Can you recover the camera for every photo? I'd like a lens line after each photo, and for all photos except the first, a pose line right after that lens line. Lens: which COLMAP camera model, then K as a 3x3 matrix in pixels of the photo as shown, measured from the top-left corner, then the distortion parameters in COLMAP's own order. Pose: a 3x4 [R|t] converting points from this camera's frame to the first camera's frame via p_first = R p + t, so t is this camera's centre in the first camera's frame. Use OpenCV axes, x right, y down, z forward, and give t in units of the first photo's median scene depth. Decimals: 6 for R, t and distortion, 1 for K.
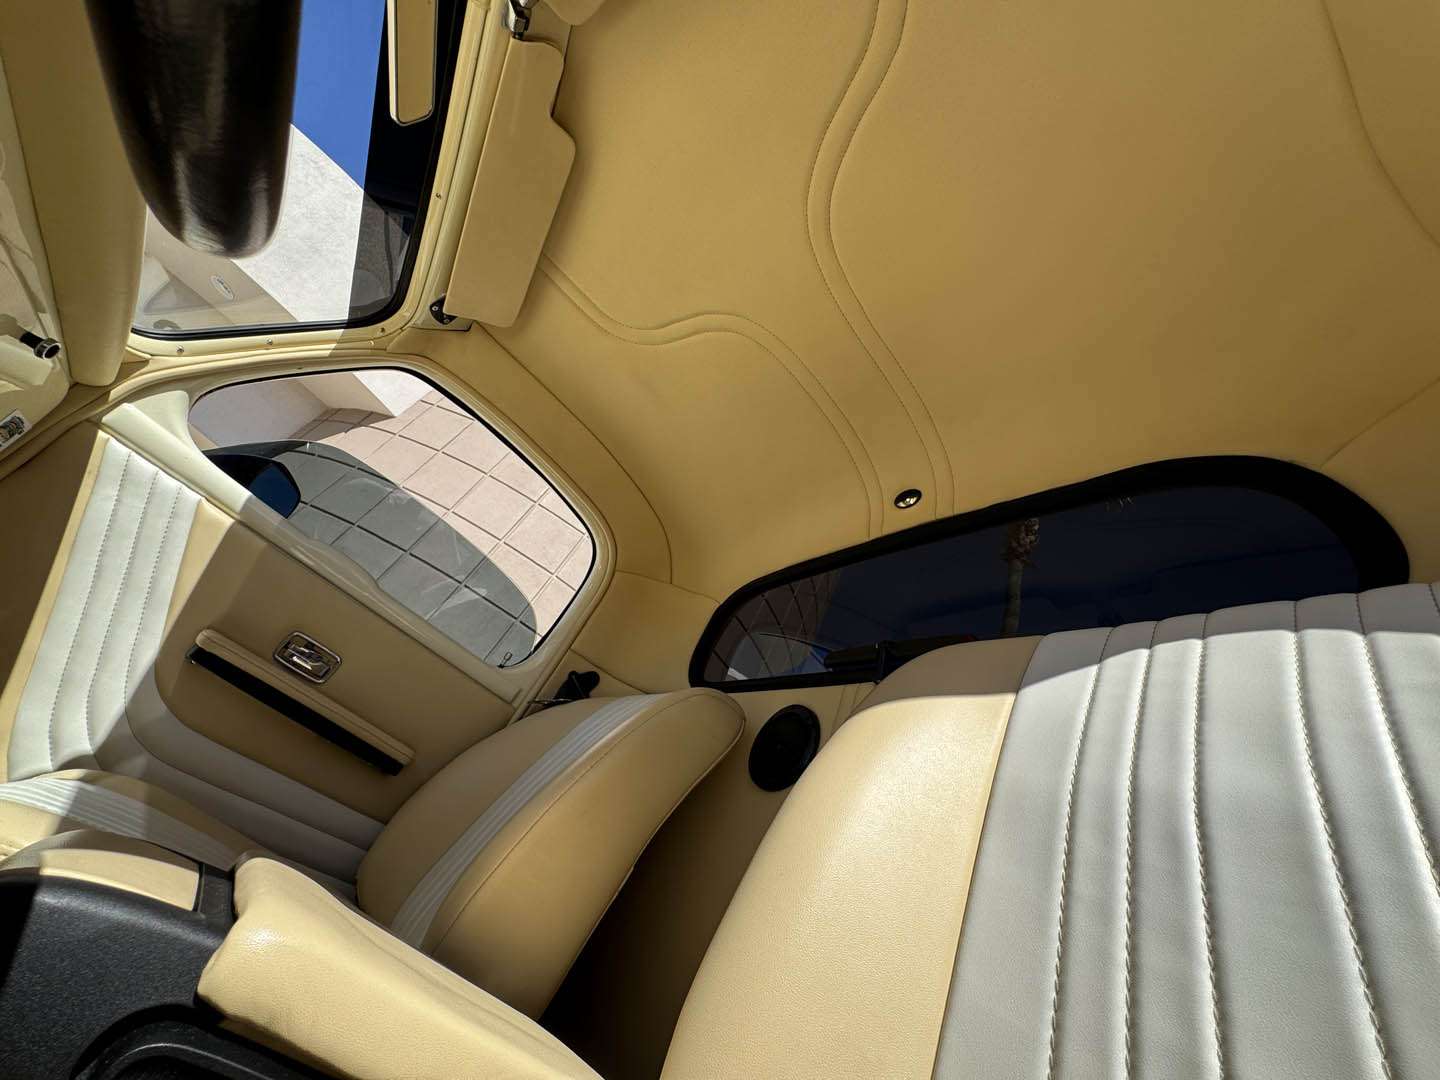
lens RADIAL K [[575.9, 0, 720.7], [0, 575.9, 541.3], [0, 0, 1]] dist [-0.005495, 0.000407]
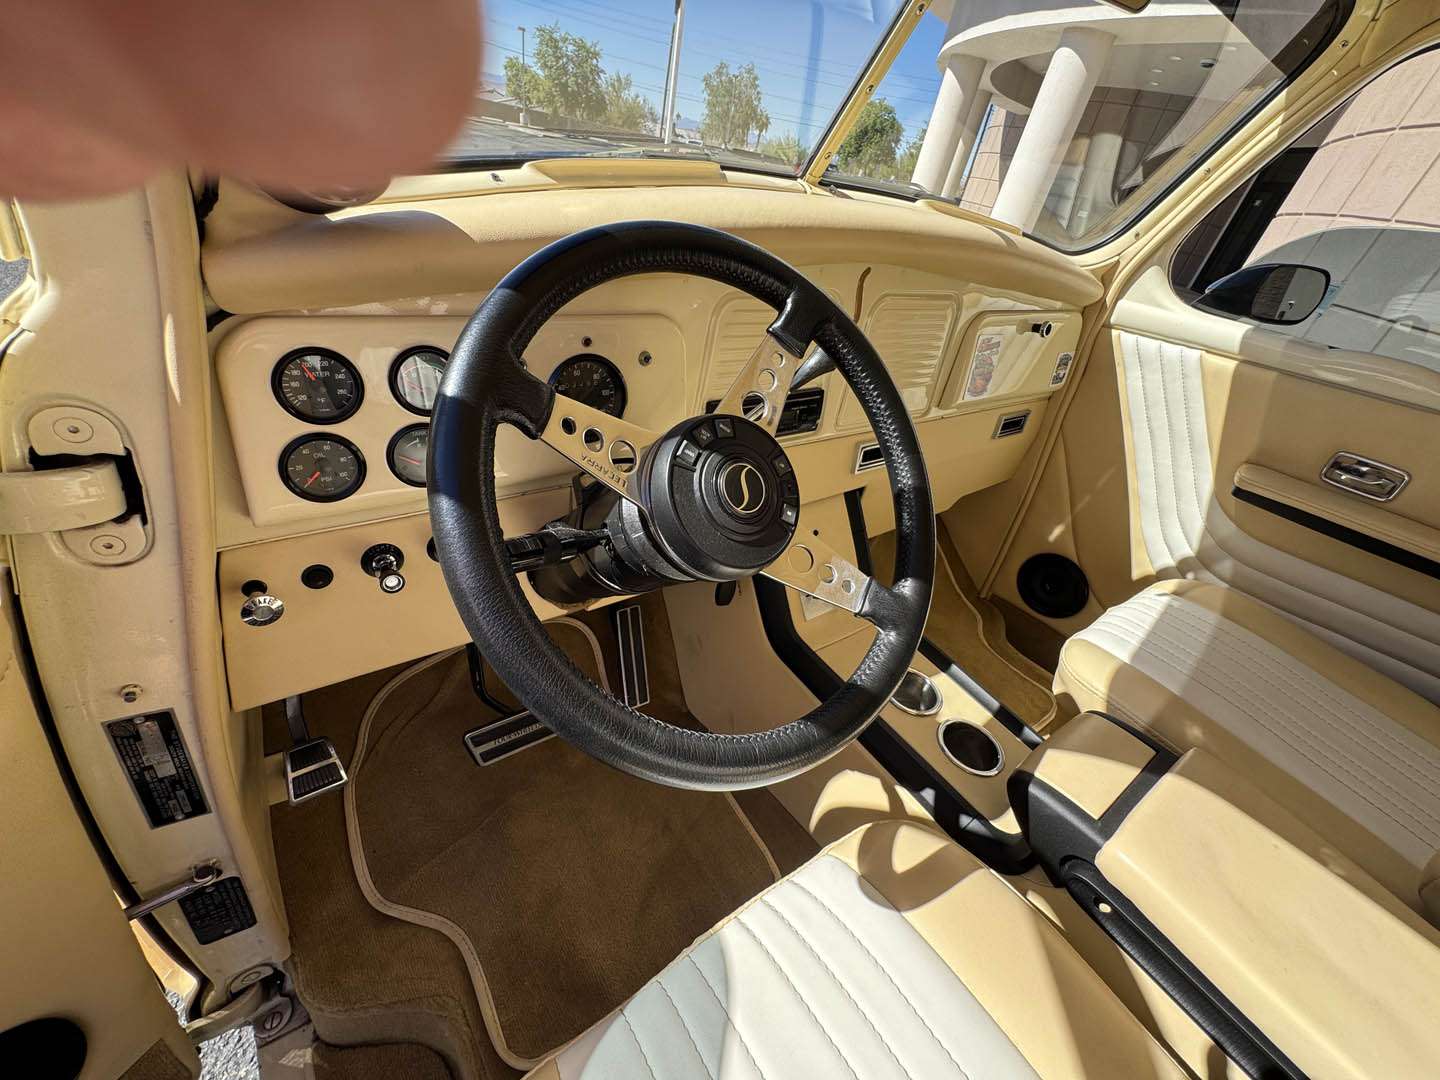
lens RADIAL K [[575.9, 0, 720.7], [0, 575.9, 541.3], [0, 0, 1]] dist [-0.005495, 0.000407]
pose [[-0.059561, 0.168187, -0.983954, 0.287071], [0.462304, 0.878269, 0.122138, -0.316585], [0.884719, -0.447611, -0.130064, 0.168423]]
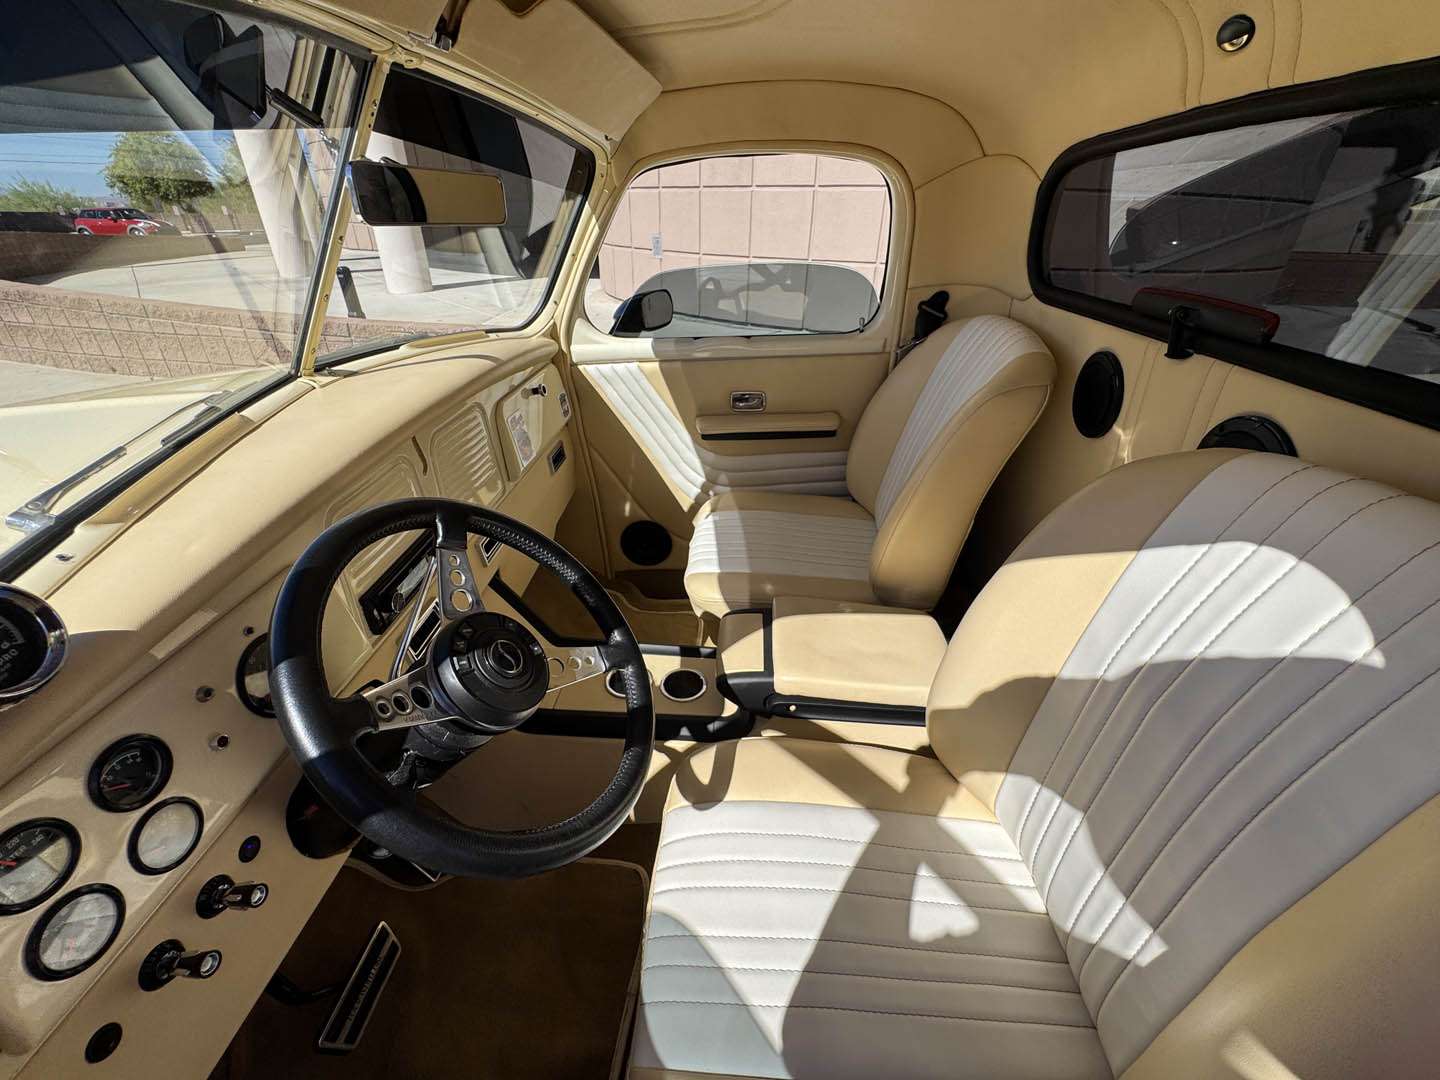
lens RADIAL K [[575.9, 0, 720.7], [0, 575.9, 541.3], [0, 0, 1]] dist [-0.005495, 0.000407]
pose [[0.630132, -0.014402, -0.776354, 0.470289], [0.672409, 0.510144, 0.536301, -0.522252], [0.388329, -0.859968, 0.331143, 0.138078]]
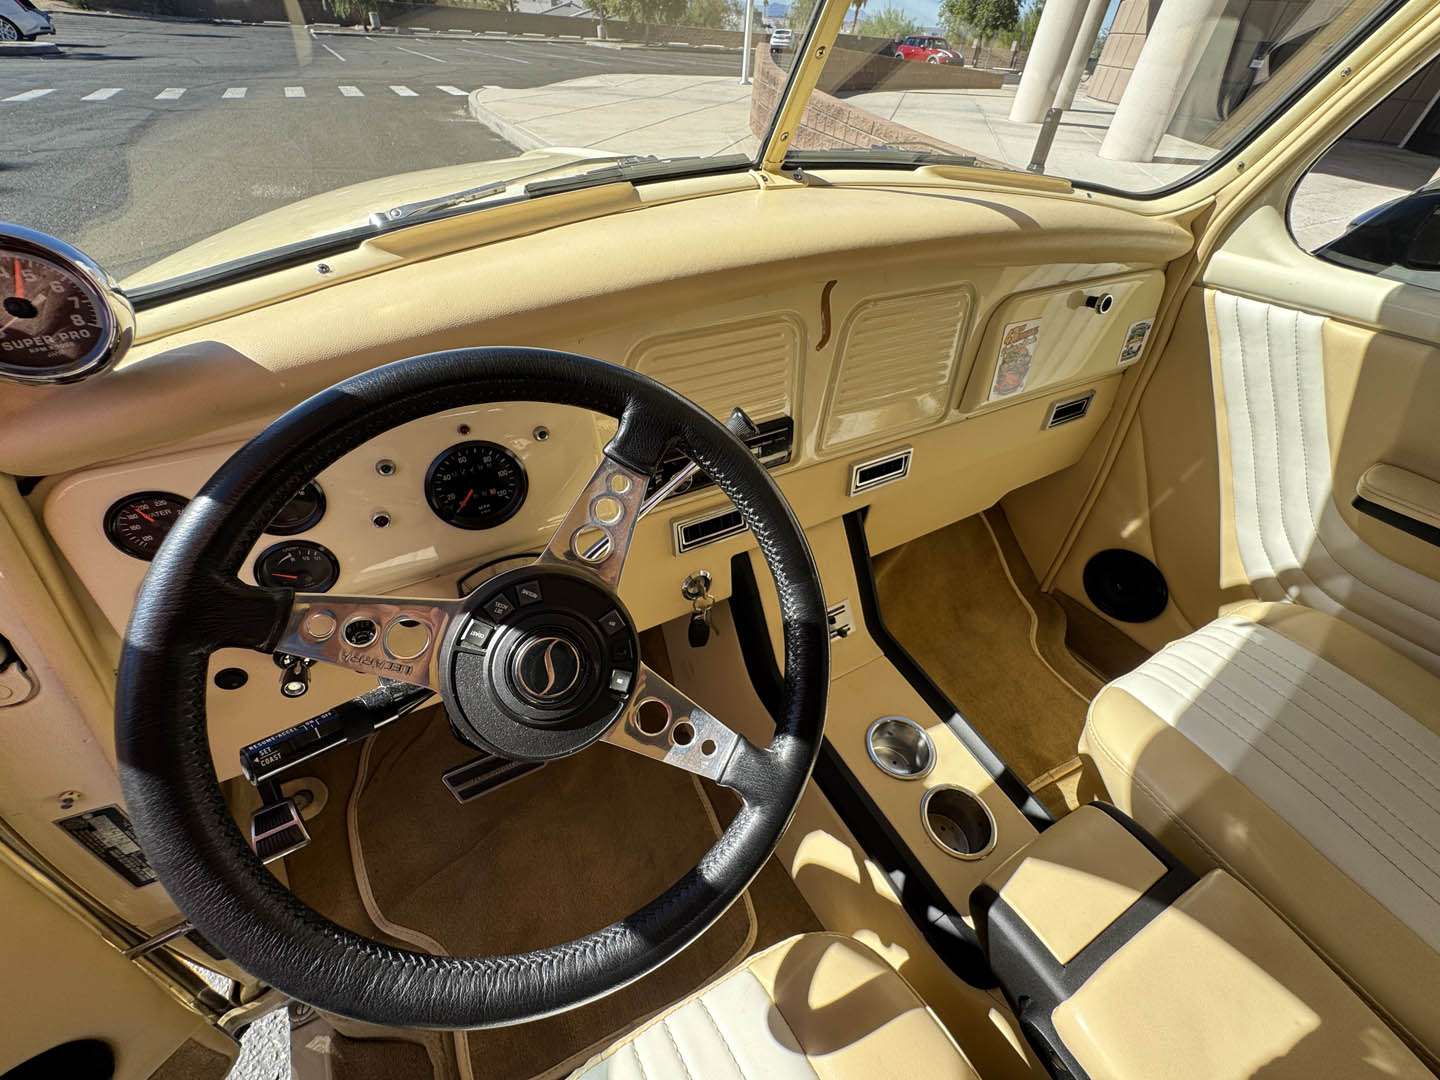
lens RADIAL K [[577.7, 0, 723.1], [0, 577.7, 539.9], [0, 0, 1]] dist [-0.005470, 0.000431]
pose [[-0.211622, 0.280727, -0.936167, 0.159446], [0.496019, 0.856184, 0.144617, -0.357590], [0.842129, -0.433752, -0.320434, 0.386401]]
